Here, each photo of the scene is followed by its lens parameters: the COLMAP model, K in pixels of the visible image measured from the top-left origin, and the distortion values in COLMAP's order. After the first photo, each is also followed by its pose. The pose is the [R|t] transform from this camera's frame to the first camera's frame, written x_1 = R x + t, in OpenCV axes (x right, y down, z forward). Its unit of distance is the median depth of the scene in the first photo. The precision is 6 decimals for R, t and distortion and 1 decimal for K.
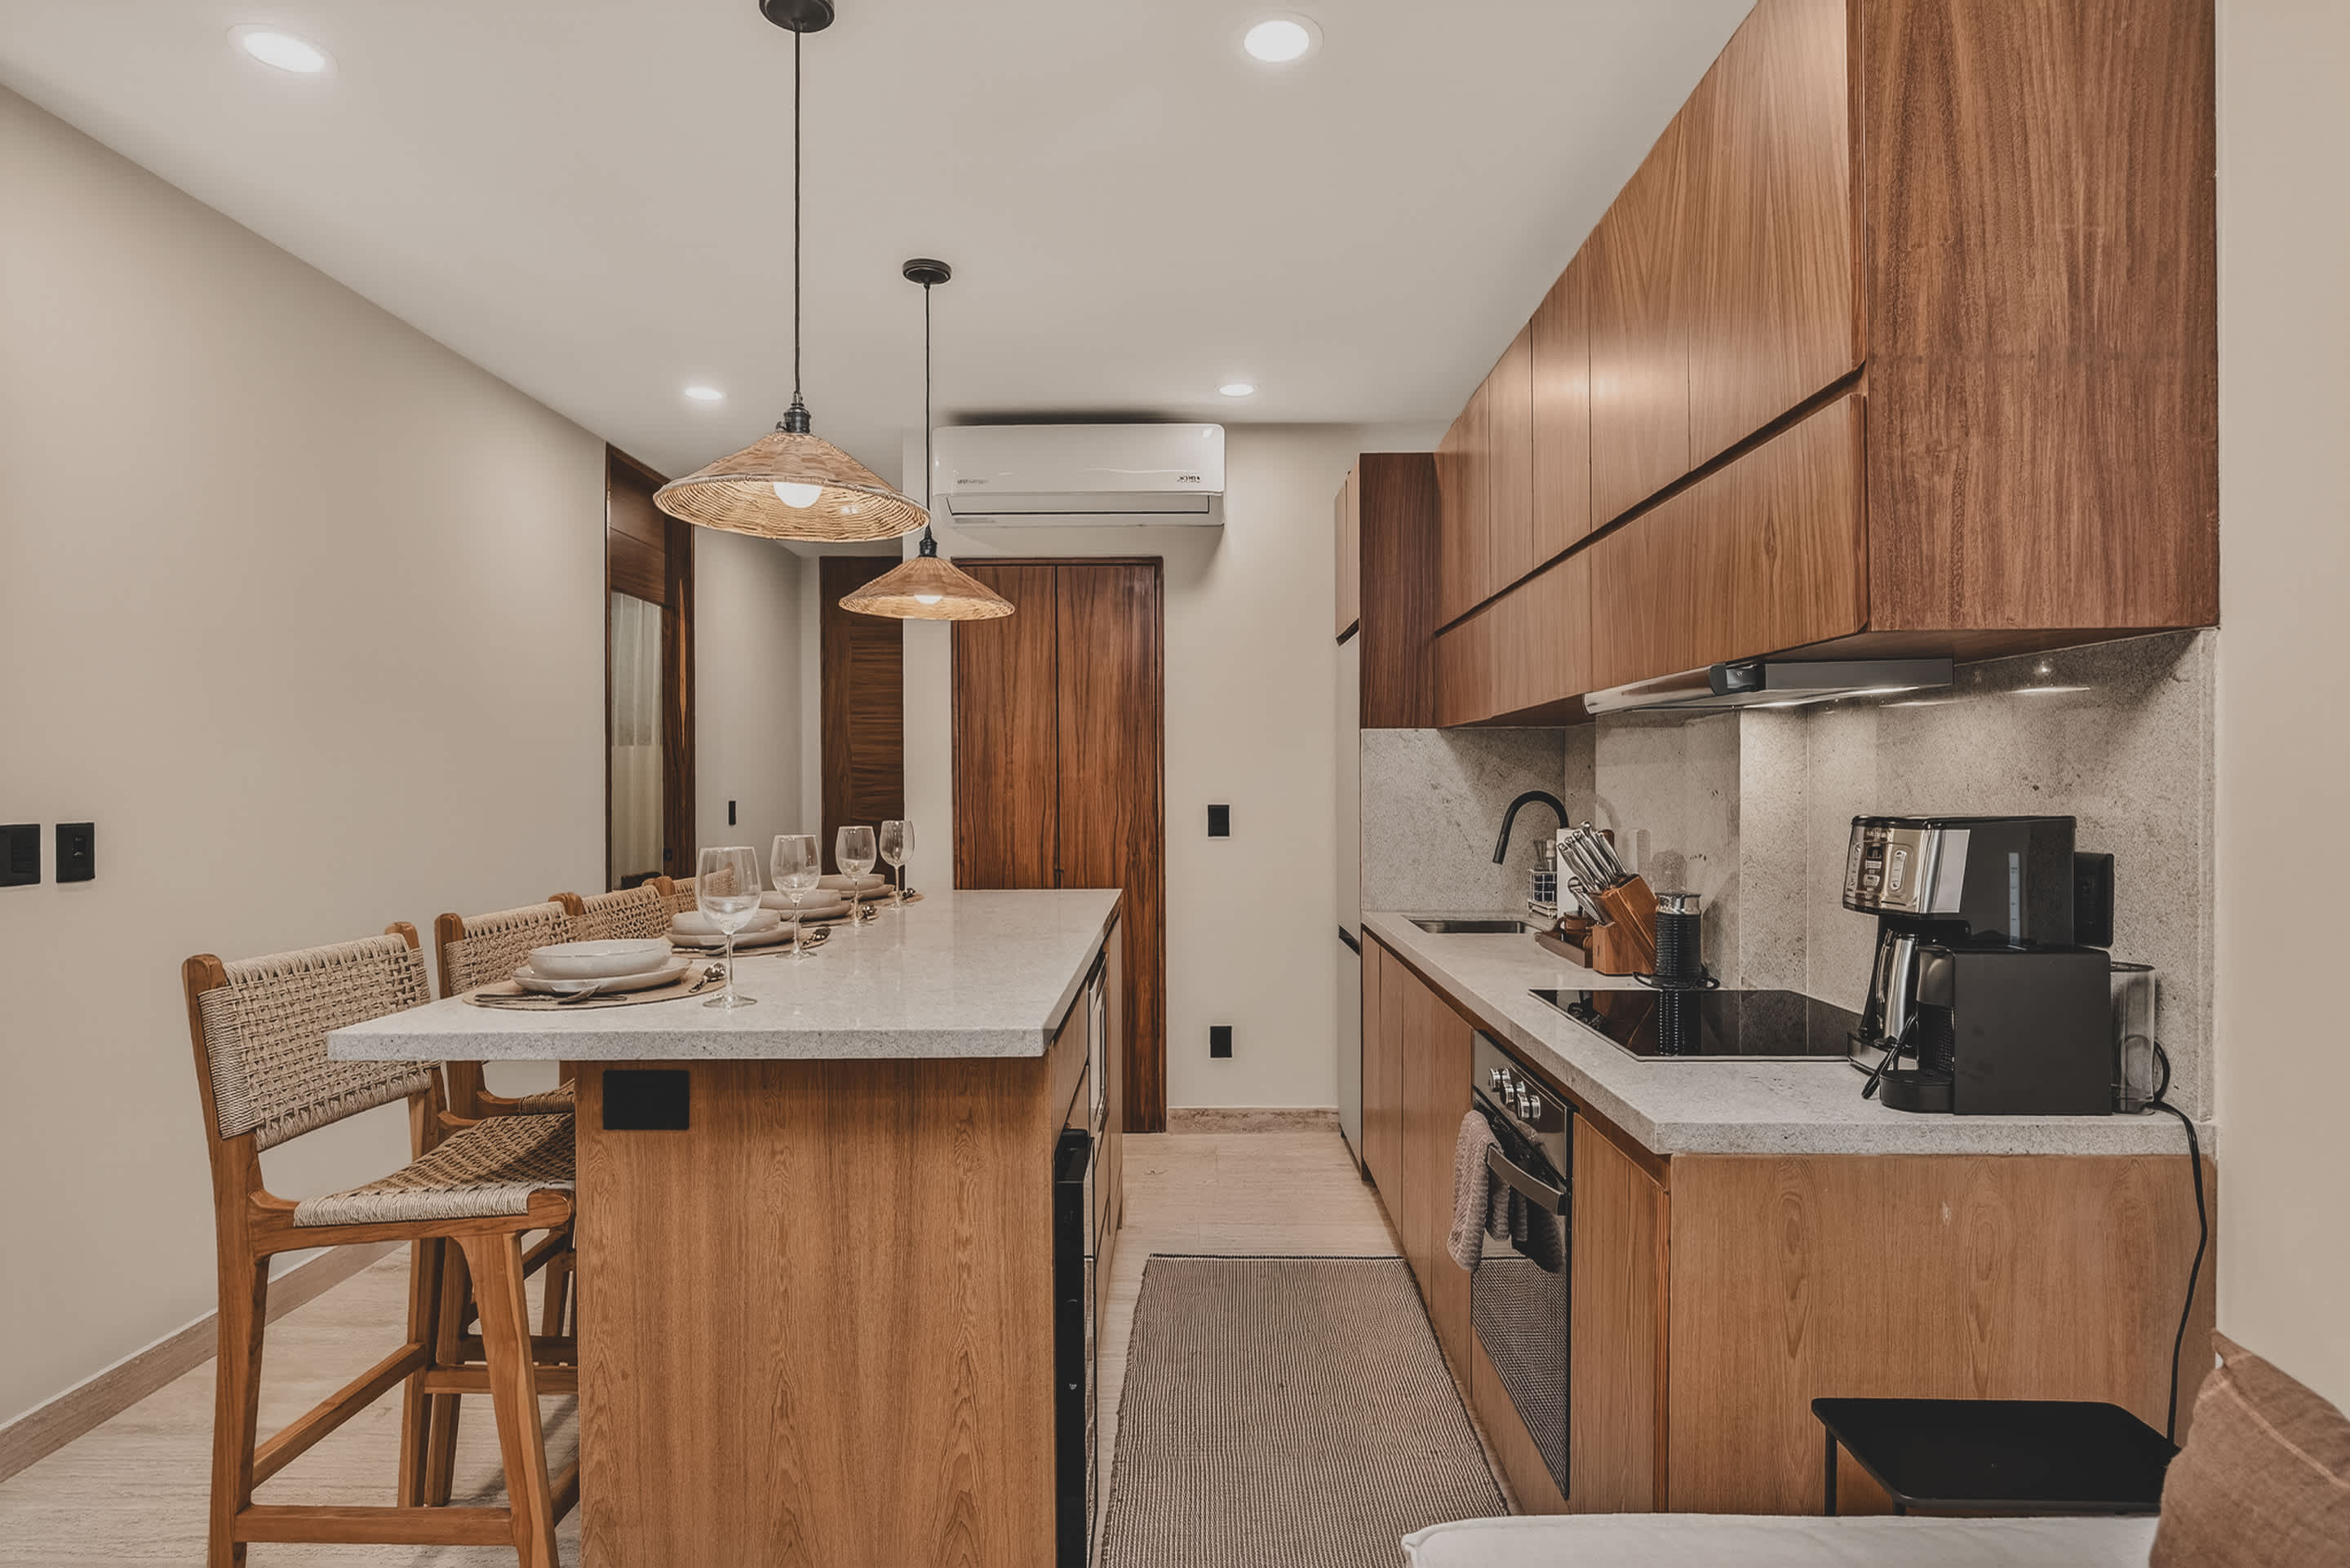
lens RADIAL K [[1234.6, 0, 1175.0], [0, 1234.6, 784.0], [0, 0, 1]] dist [-0.000146, -0.000067]
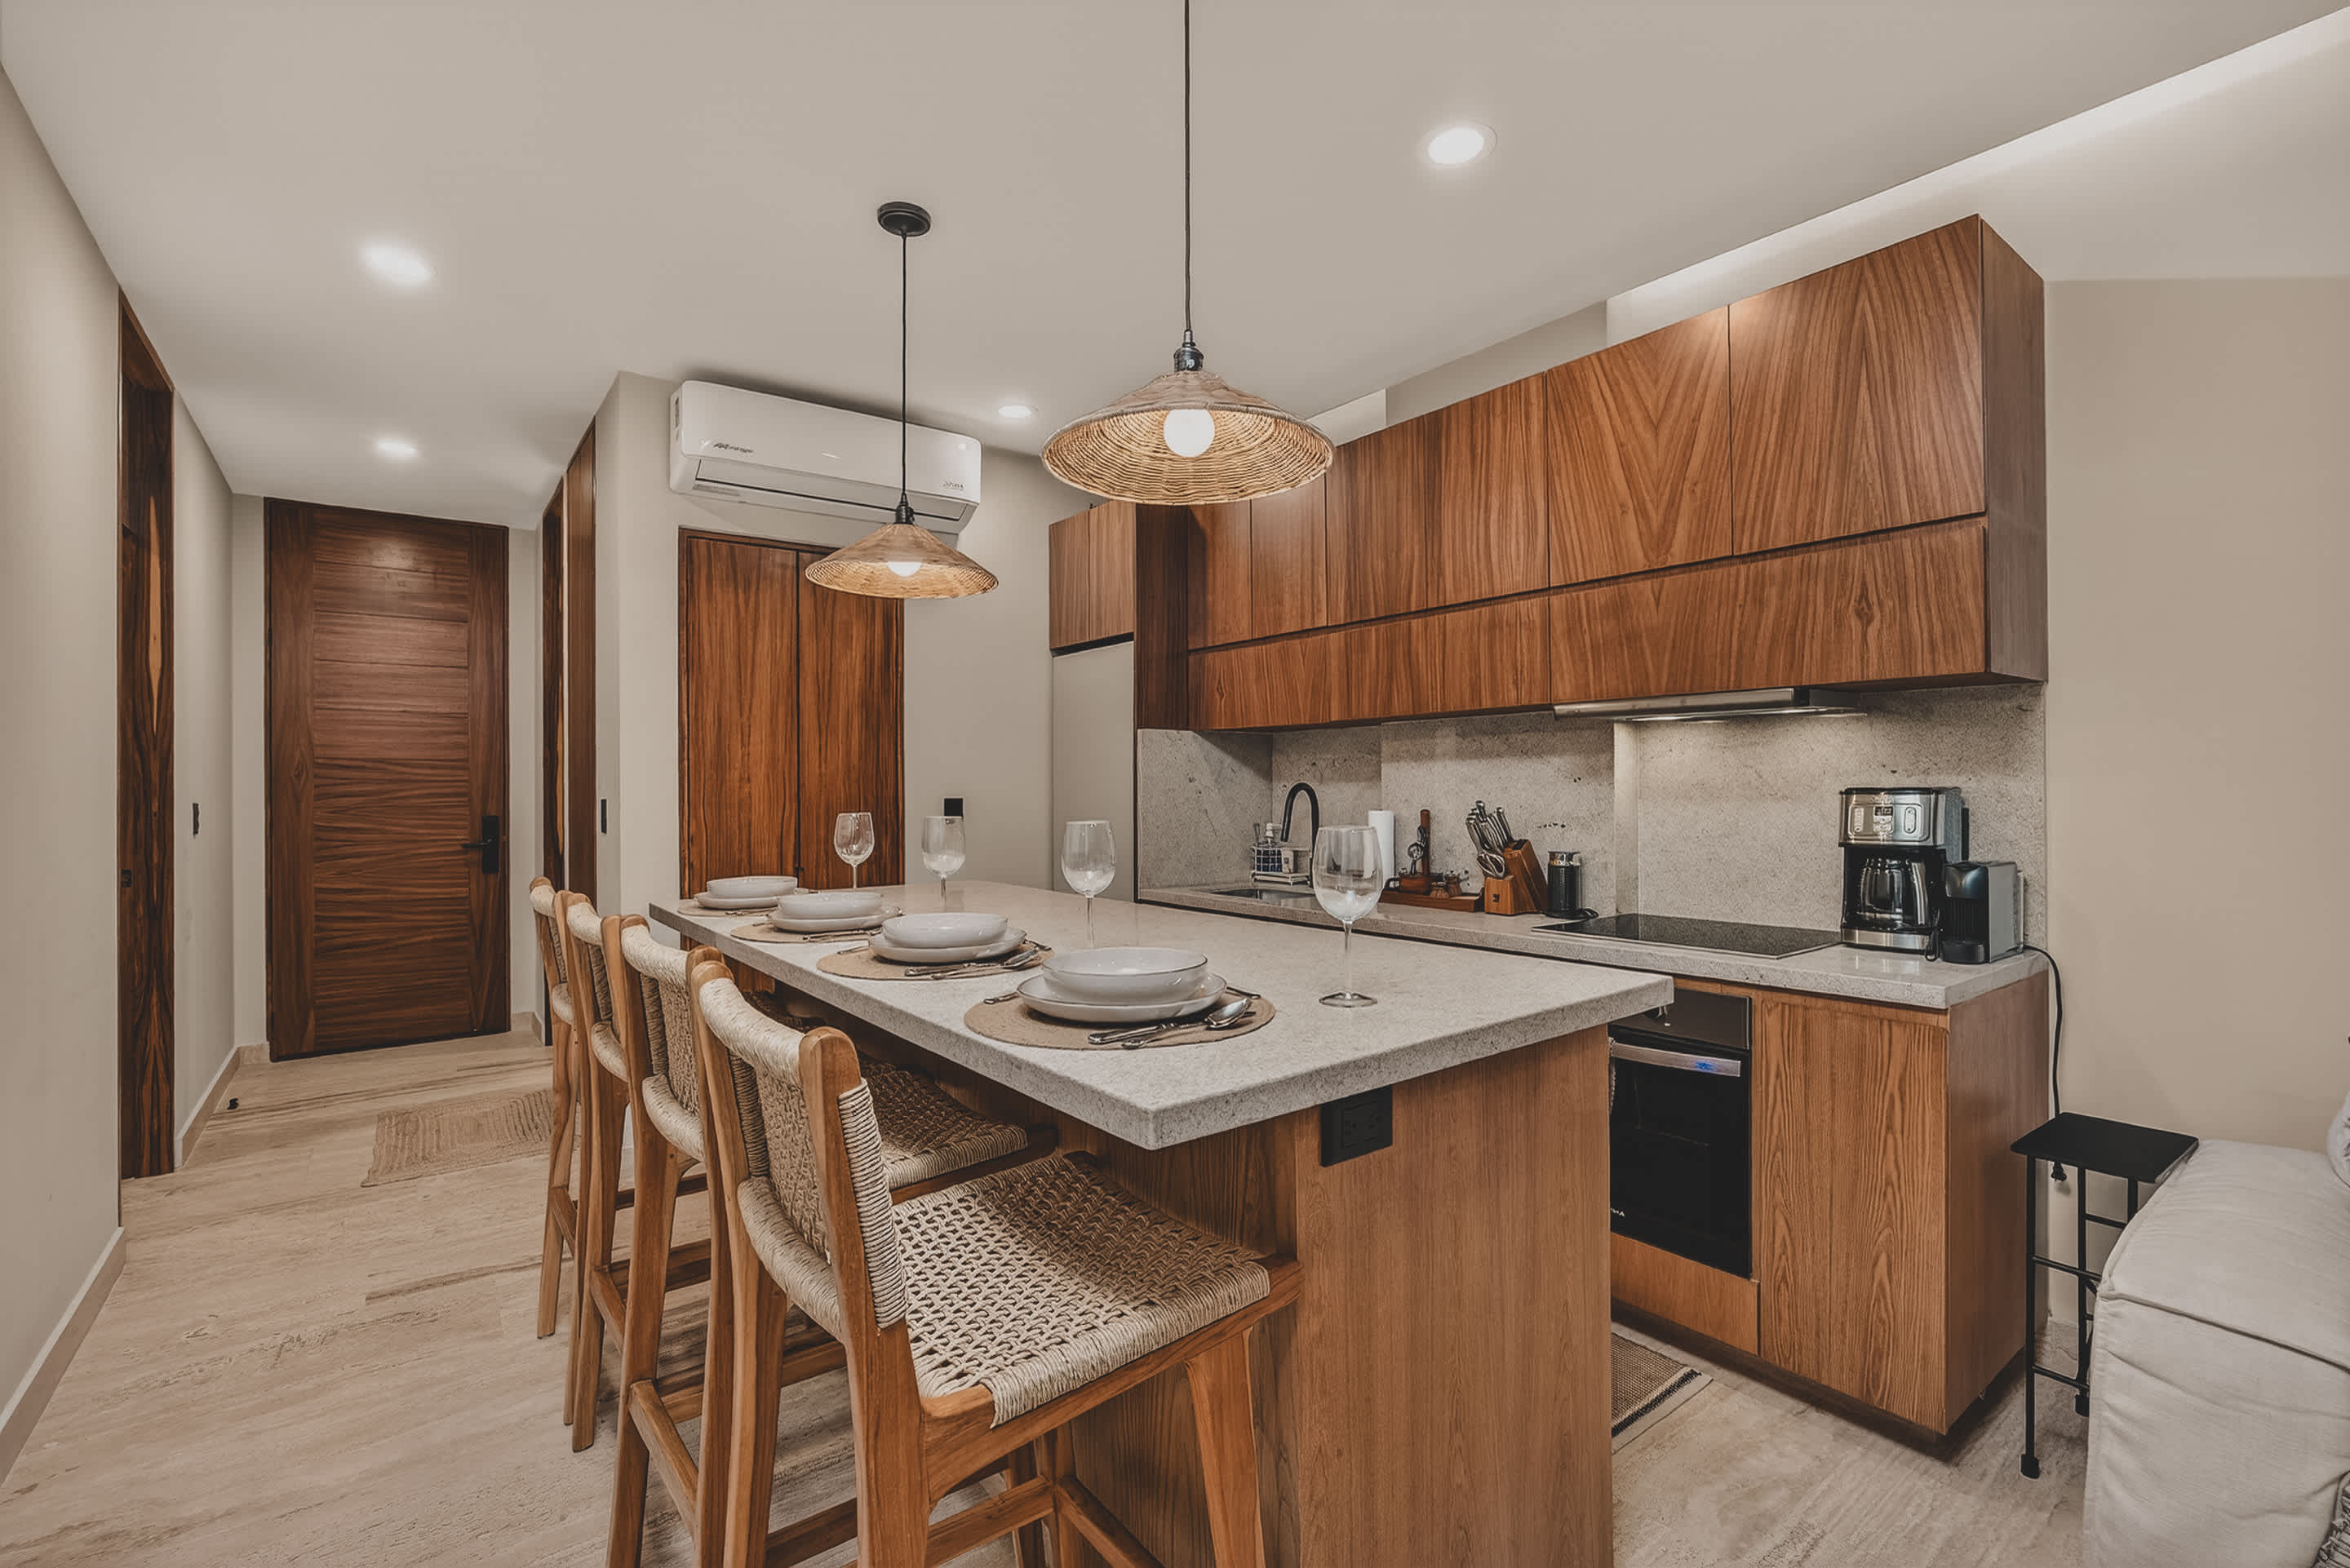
lens RADIAL K [[1034.0, 0, 1170.6], [0, 1034.0, 780.4], [0, 0, 1]] dist [-0.025770, 0.011336]
pose [[0.790181, 0.003476, 0.612864, -0.395942], [0.002653, 0.999955, -0.009093, 0.010698], [-0.612868, 0.008811, 0.790136, 0.210089]]
